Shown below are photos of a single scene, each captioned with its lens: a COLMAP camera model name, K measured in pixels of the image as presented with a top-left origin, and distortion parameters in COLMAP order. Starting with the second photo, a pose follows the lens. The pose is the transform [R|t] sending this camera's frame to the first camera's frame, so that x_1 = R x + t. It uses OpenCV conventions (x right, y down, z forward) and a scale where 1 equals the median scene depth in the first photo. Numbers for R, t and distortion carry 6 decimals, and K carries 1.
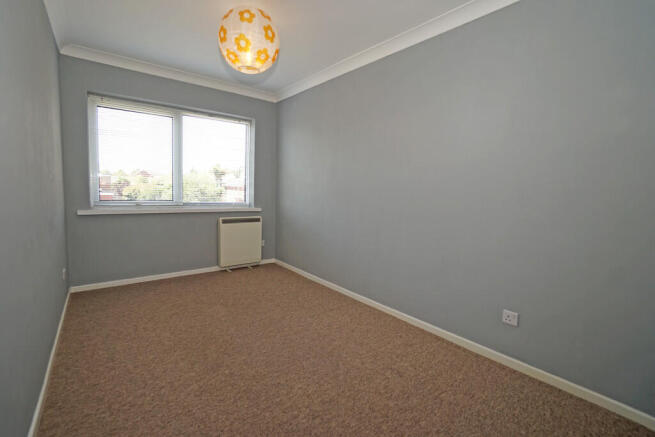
lens RADIAL K [[282.7, 0, 321.7], [0, 282.7, 214.9], [0, 0, 1]] dist [-0.058576, 0.017713]
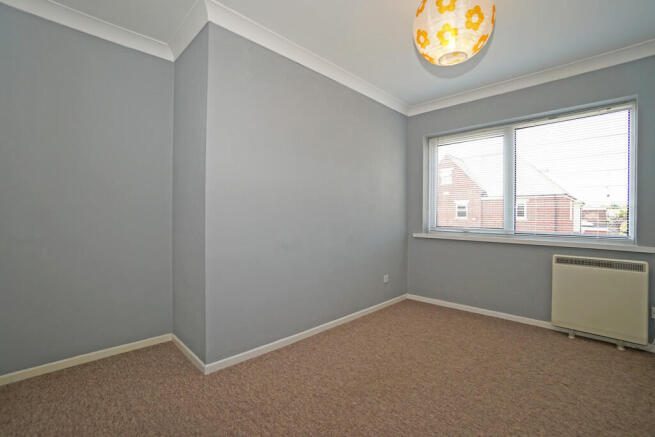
lens RADIAL K [[282.7, 0, 321.7], [0, 282.7, 214.9], [0, 0, 1]] dist [-0.058576, 0.017713]
pose [[0.127845, -0.031972, -0.991279, 0.254797], [-0.097947, 0.994187, -0.044698, -0.000536], [0.986946, 0.102807, 0.123970, 0.322303]]
